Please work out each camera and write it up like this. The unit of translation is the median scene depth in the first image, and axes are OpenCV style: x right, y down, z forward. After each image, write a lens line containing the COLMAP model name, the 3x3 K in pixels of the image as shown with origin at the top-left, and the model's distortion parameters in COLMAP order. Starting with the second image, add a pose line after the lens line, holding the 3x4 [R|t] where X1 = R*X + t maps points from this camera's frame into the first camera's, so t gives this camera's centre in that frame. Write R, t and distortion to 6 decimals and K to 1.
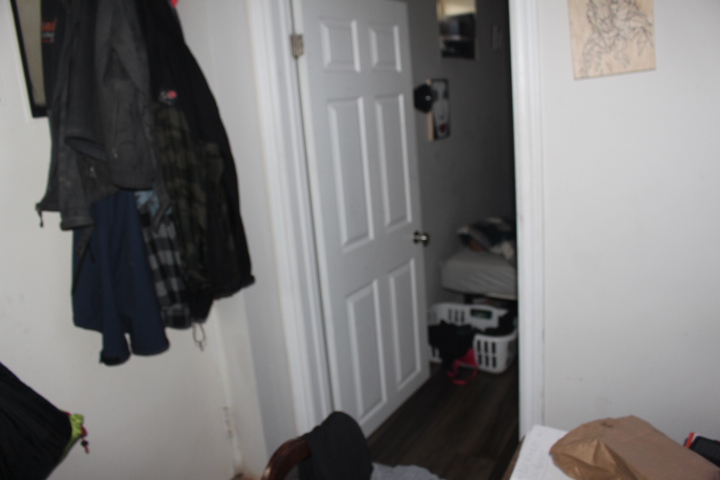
lens RADIAL K [[607.2, 0, 358.6], [0, 607.2, 238.3], [0, 0, 1]] dist [-0.102172, 0.037233]
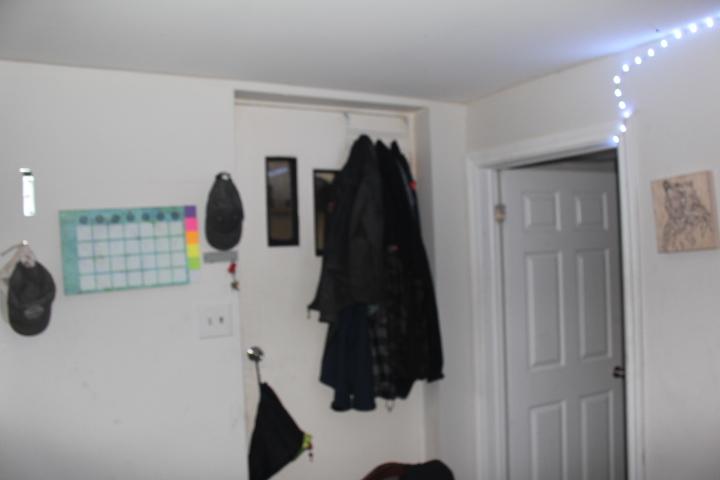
lens RADIAL K [[607.2, 0, 363.3], [0, 607.2, 238.1], [0, 0, 1]] dist [-0.102172, 0.037233]
pose [[0.836433, 0.044182, -0.546285, 0.499182], [-0.153834, 0.975603, -0.156636, 0.002398], [0.526037, 0.215053, 0.822823, -0.384513]]
